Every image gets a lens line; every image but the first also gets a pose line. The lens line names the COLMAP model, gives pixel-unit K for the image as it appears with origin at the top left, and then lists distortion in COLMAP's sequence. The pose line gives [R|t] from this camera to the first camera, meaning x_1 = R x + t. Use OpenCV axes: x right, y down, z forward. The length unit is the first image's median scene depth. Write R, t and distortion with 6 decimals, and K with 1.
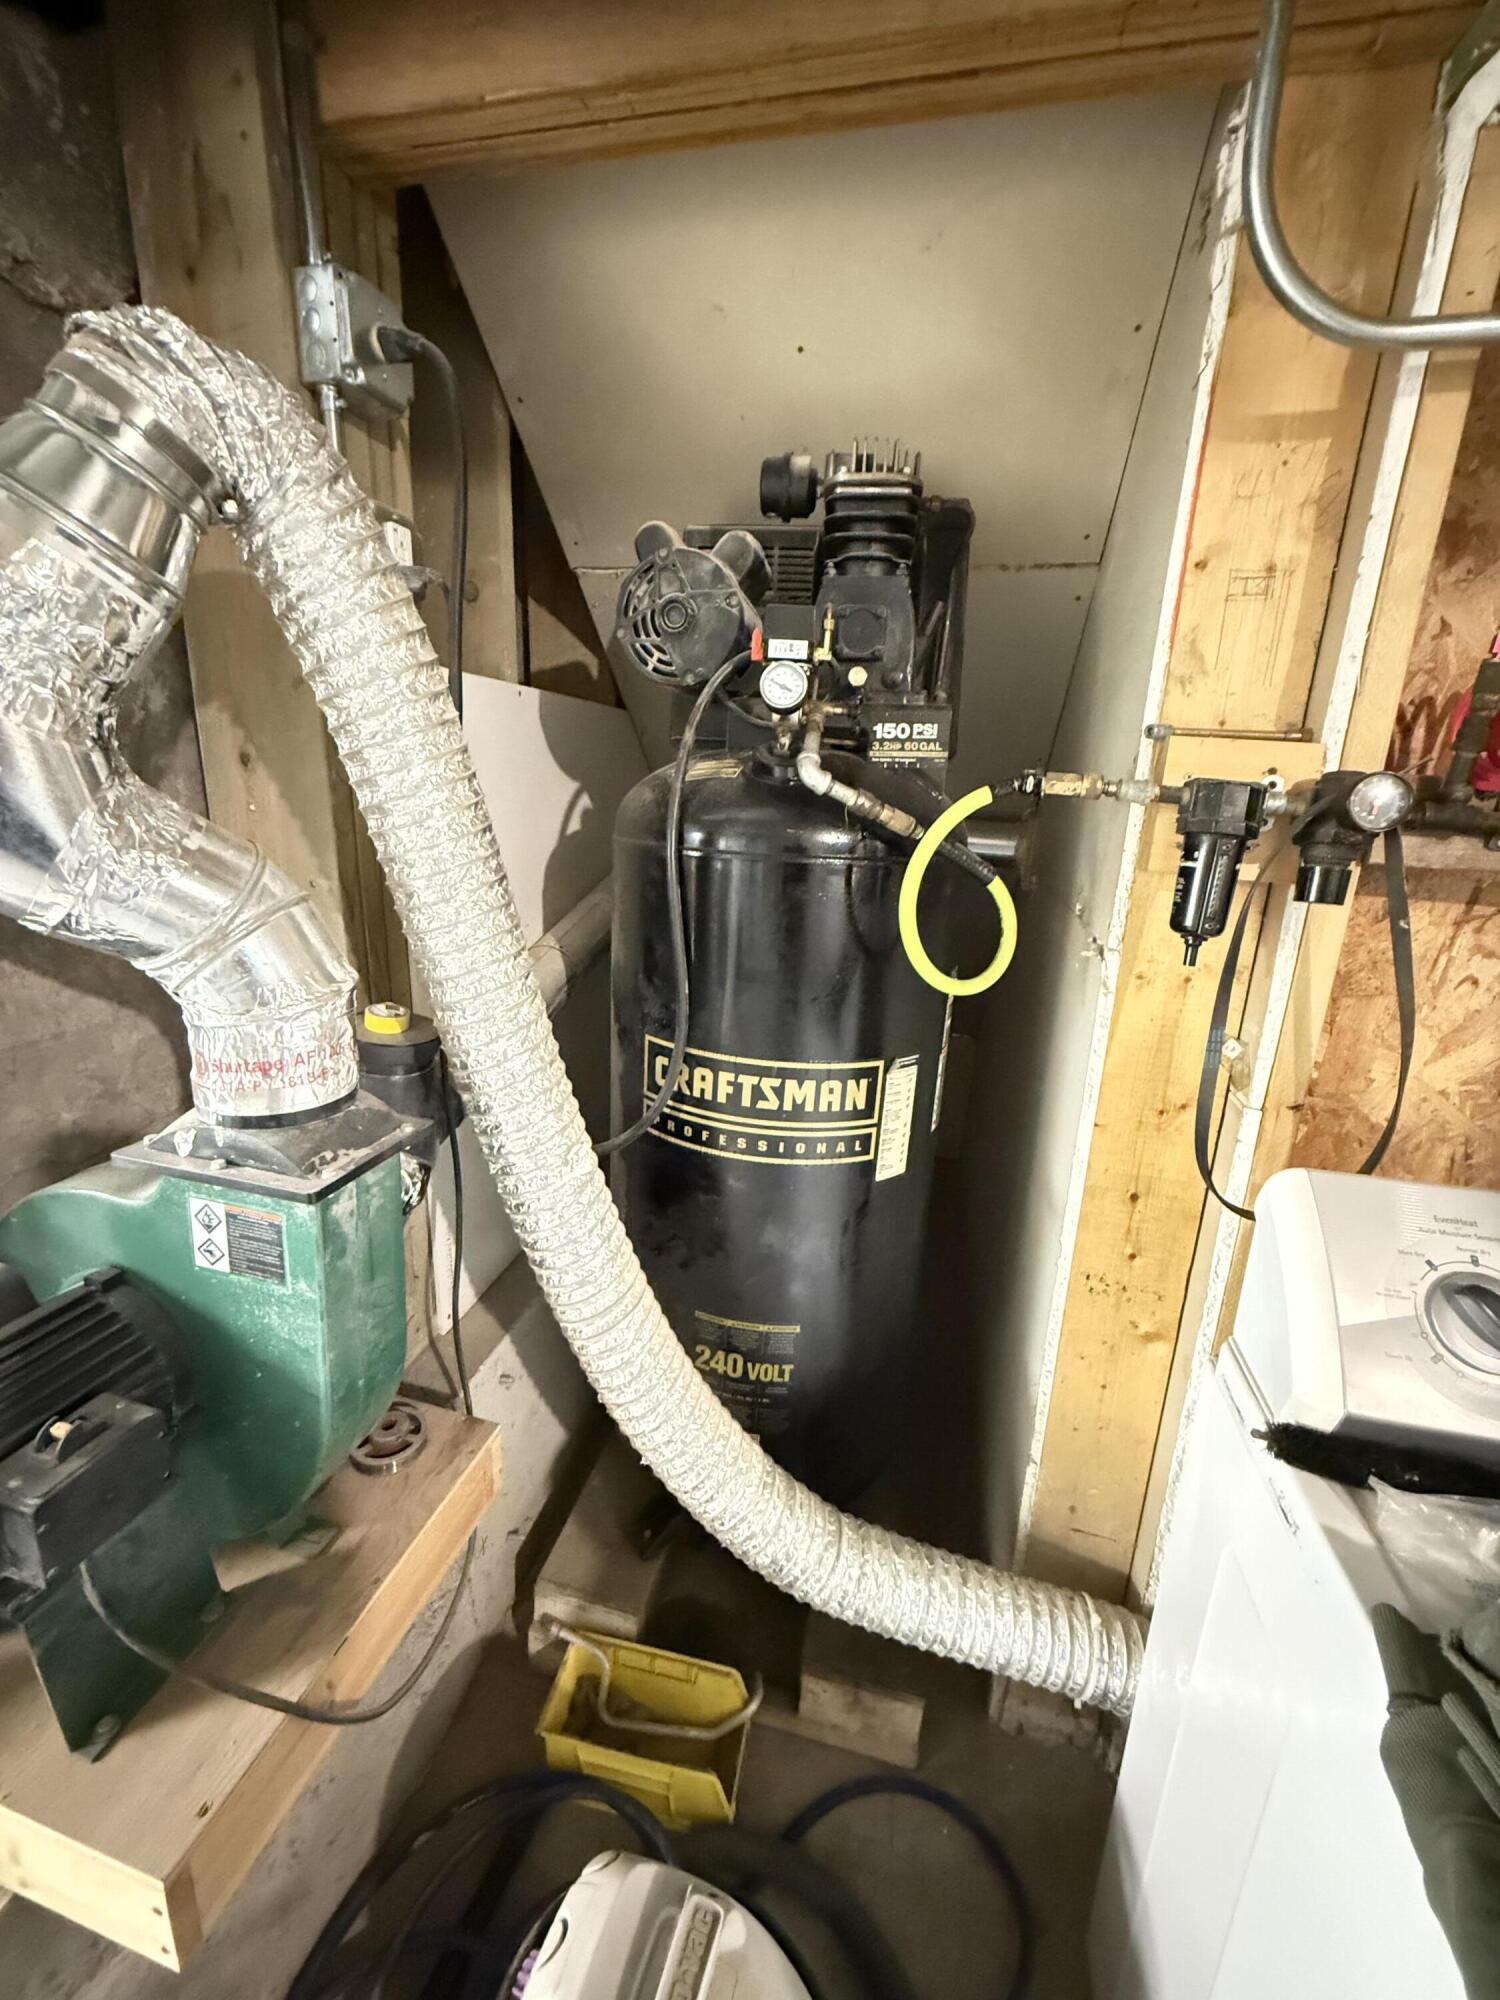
lens RADIAL K [[796.8, 0, 750.0], [0, 796.8, 1000.0], [0, 0, 1]] dist [0.000857, 0.000055]
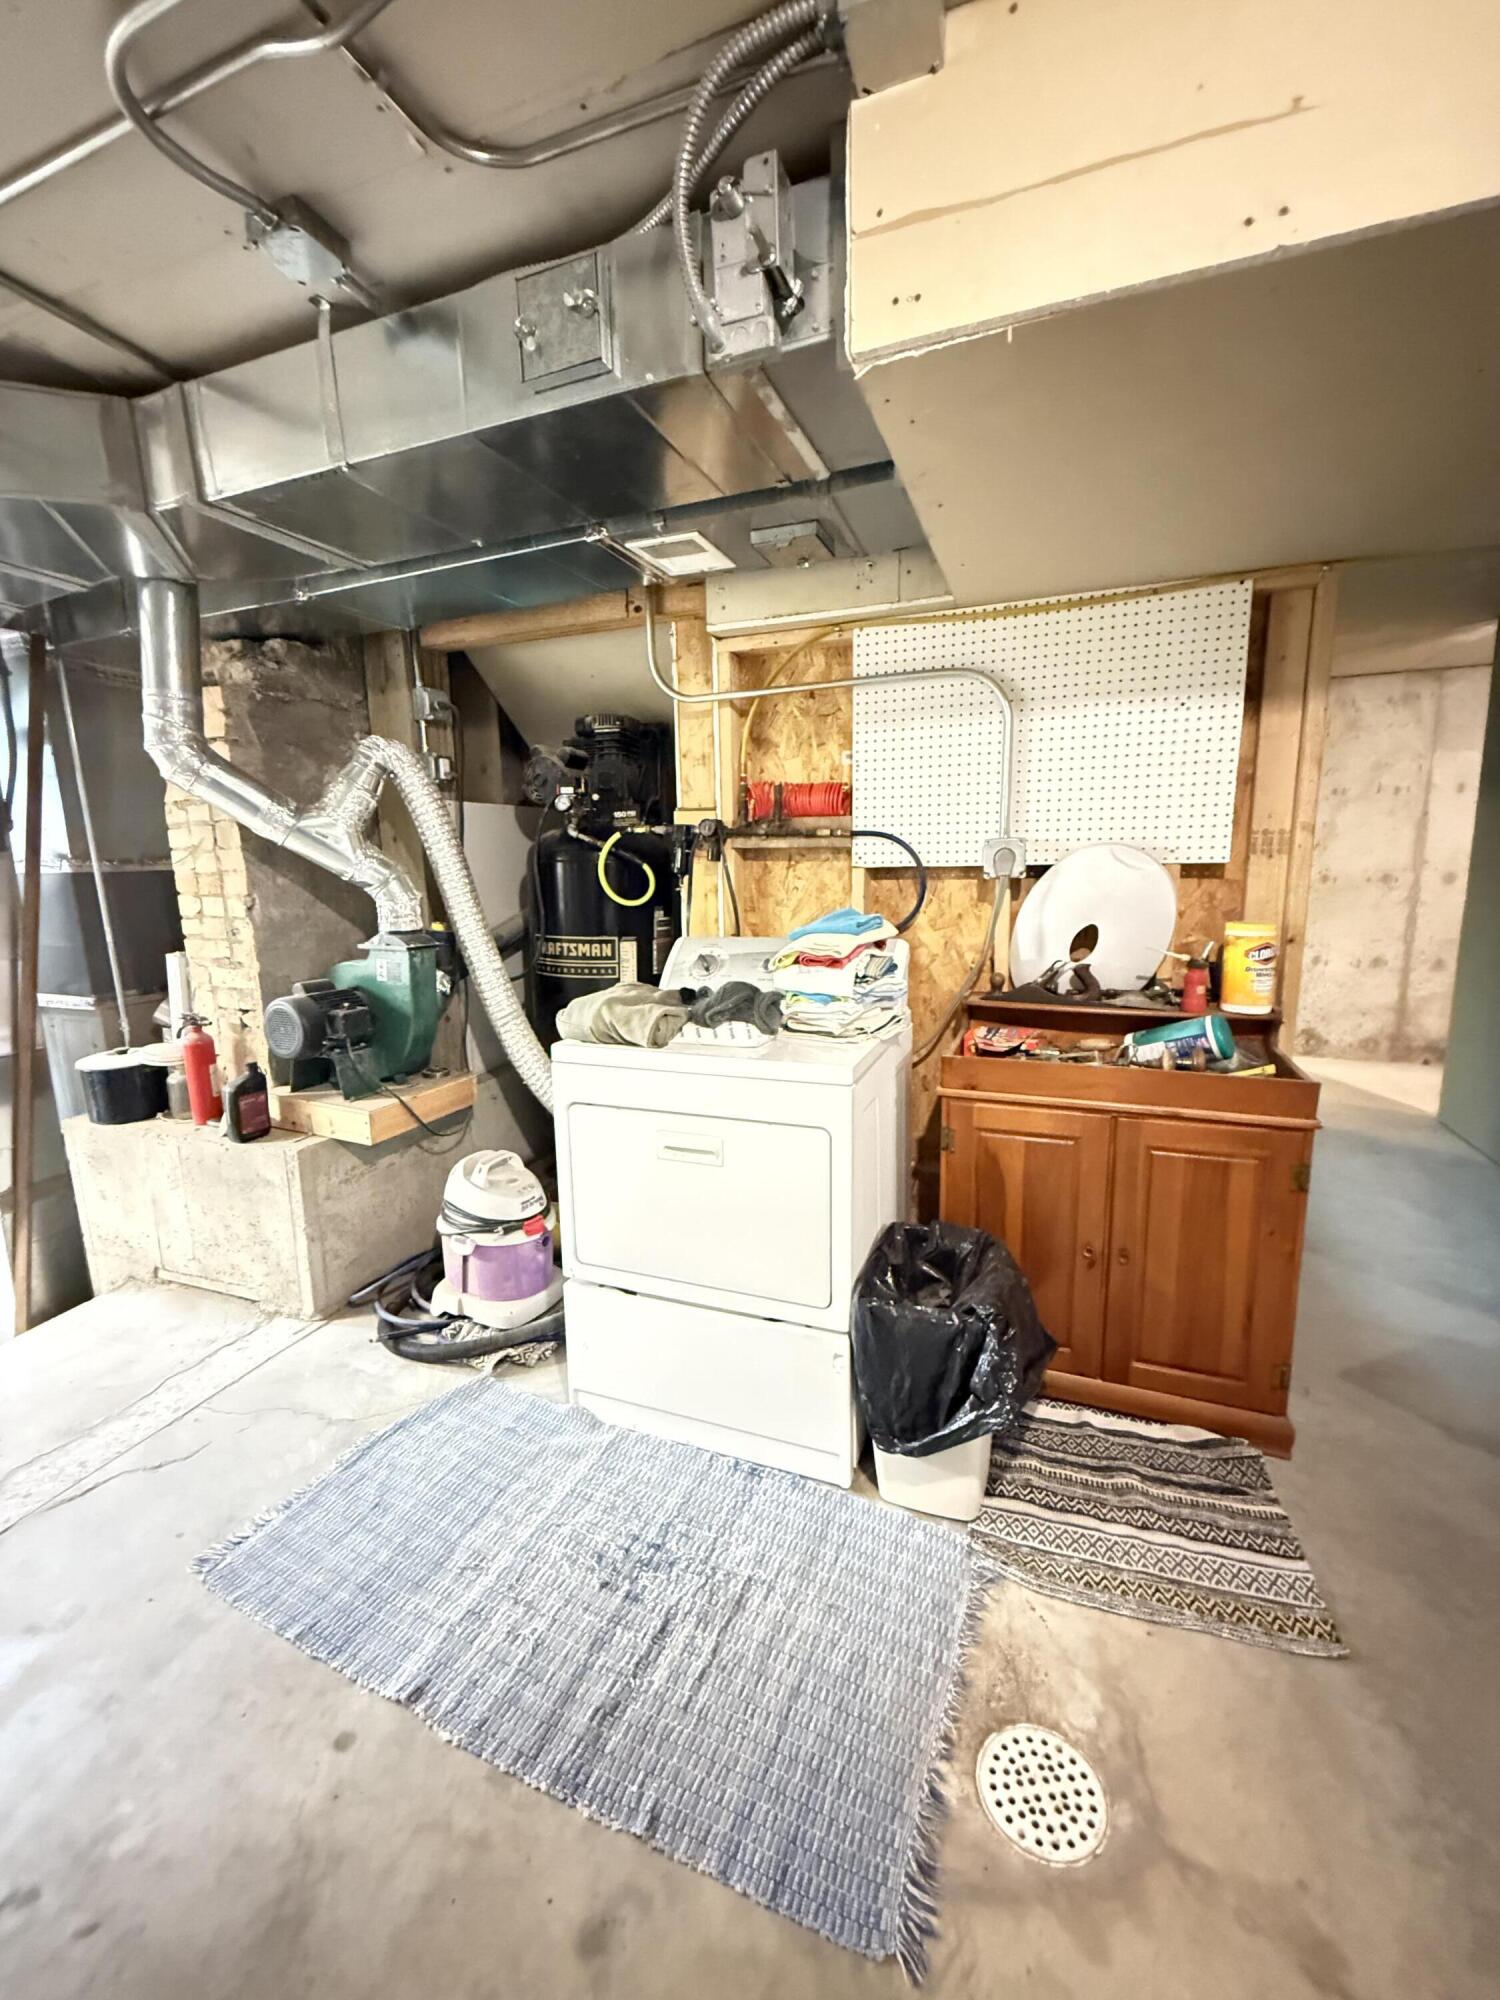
lens RADIAL K [[796.8, 0, 750.0], [0, 796.8, 1000.0], [0, 0, 1]] dist [0.000857, 0.000055]
pose [[0.988103, -0.032717, -0.150274, 1.080704], [0.018908, 0.995541, -0.092417, 0.583719], [0.152627, 0.088476, 0.984315, -1.639045]]
